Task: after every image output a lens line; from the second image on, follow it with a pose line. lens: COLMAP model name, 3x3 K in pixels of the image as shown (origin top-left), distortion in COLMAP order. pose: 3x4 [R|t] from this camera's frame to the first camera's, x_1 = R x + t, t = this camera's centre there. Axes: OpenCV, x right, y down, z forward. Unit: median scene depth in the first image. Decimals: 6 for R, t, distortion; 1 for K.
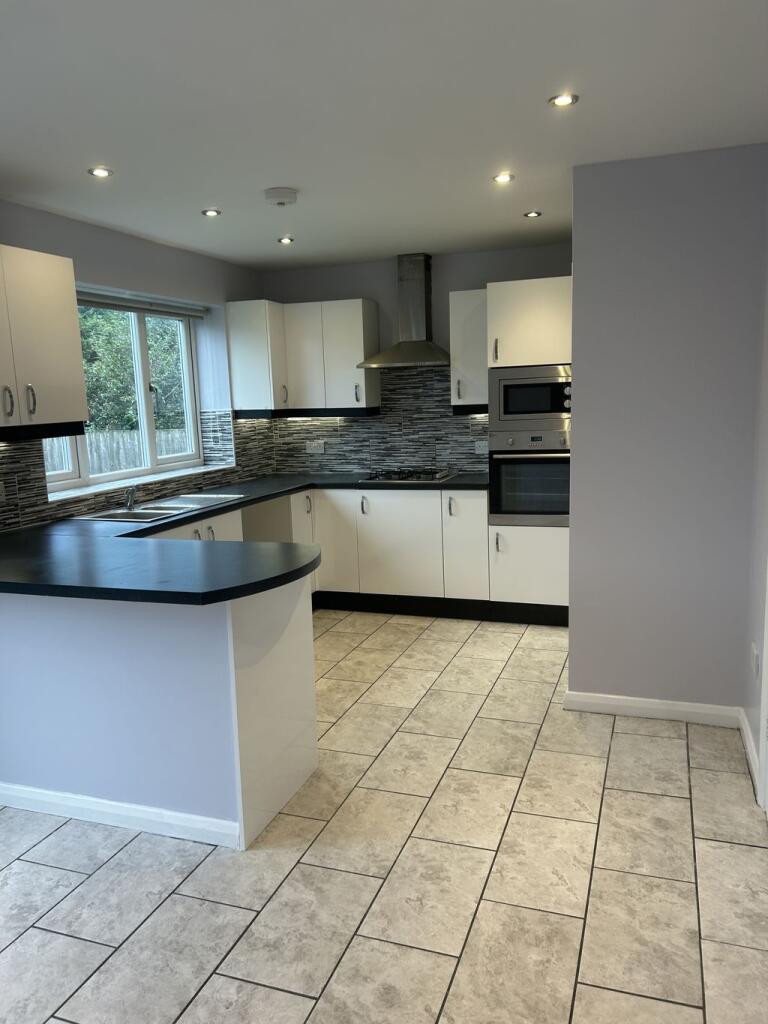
lens RADIAL K [[770.4, 0, 389.9], [0, 770.4, 516.9], [0, 0, 1]] dist [0.047066, -0.043530]
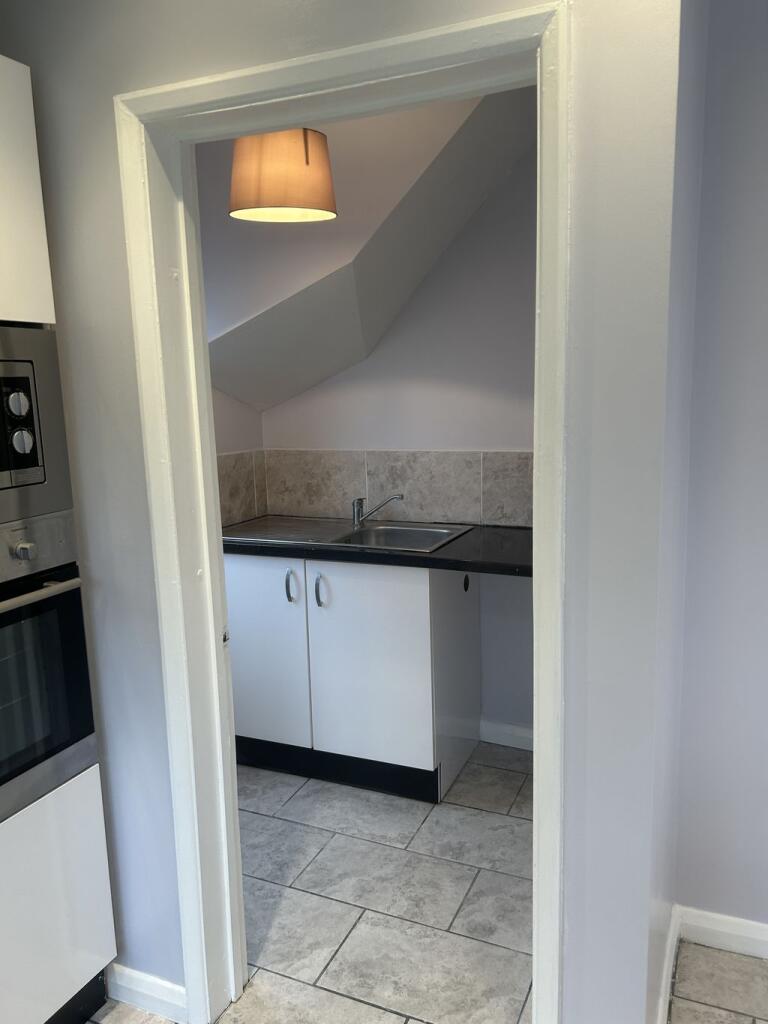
lens RADIAL K [[770.4, 0, 387.6], [0, 770.4, 514.7], [0, 0, 1]] dist [0.047066, -0.043530]
pose [[0.058453, -0.138891, 0.988581, -0.095268], [0.188060, 0.974076, 0.125734, -0.120635], [-0.980417, 0.178563, 0.083058, 0.772368]]
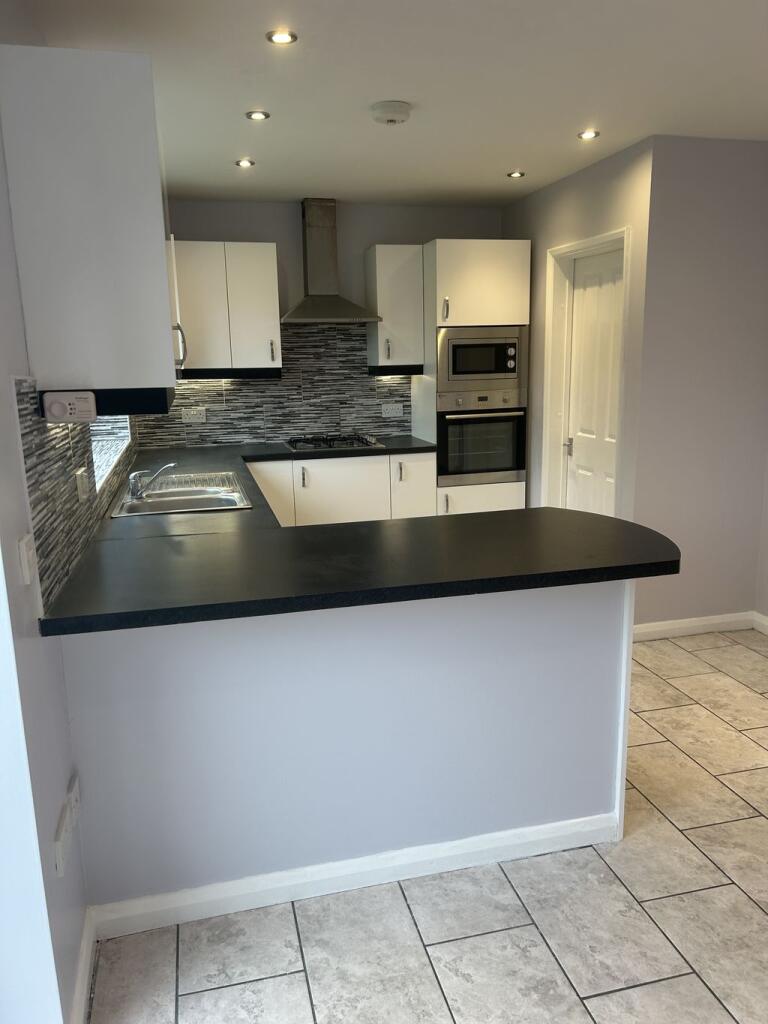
lens RADIAL K [[770.4, 0, 394.4], [0, 770.4, 515.2], [0, 0, 1]] dist [0.047066, -0.043530]
pose [[0.828594, -0.098749, 0.551072, -0.468271], [0.080556, 0.995108, 0.057193, -0.014668], [-0.554024, -0.002998, 0.832495, 0.203719]]
